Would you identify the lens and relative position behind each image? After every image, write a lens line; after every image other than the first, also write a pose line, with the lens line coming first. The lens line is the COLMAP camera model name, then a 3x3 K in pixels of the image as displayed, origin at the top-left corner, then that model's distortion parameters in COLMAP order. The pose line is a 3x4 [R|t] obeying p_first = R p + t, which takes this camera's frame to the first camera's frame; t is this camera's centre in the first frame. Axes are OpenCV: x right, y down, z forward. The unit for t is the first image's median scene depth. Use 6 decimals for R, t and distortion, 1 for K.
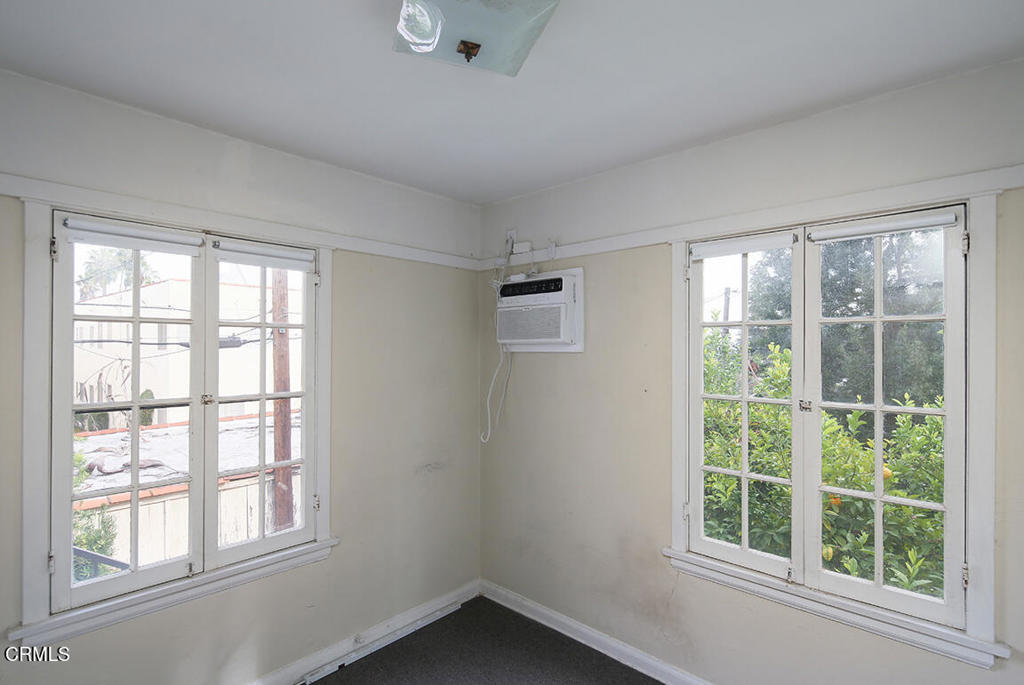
lens RADIAL K [[501.5, 0, 503.3], [0, 501.5, 338.1], [0, 0, 1]] dist [0.003451, 0.000216]
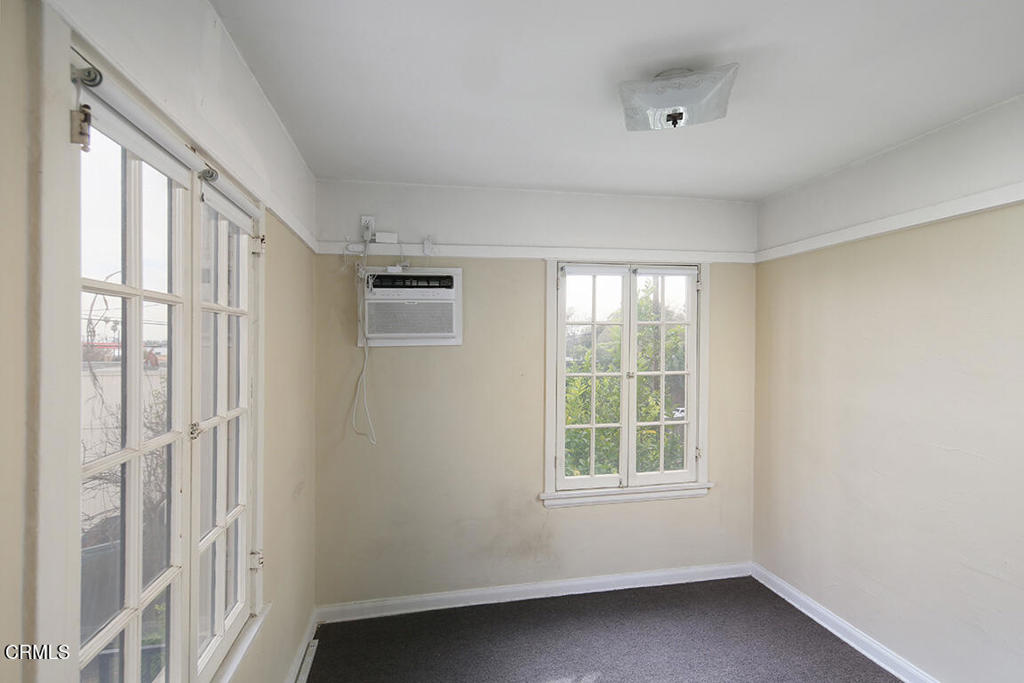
lens RADIAL K [[501.5, 0, 503.3], [0, 501.5, 337.1], [0, 0, 1]] dist [0.003451, 0.000216]
pose [[0.585028, -0.003951, 0.811004, -0.686324], [-0.007048, 0.999926, 0.009956, -0.001101], [-0.810983, -0.011541, 0.584956, 0.281888]]
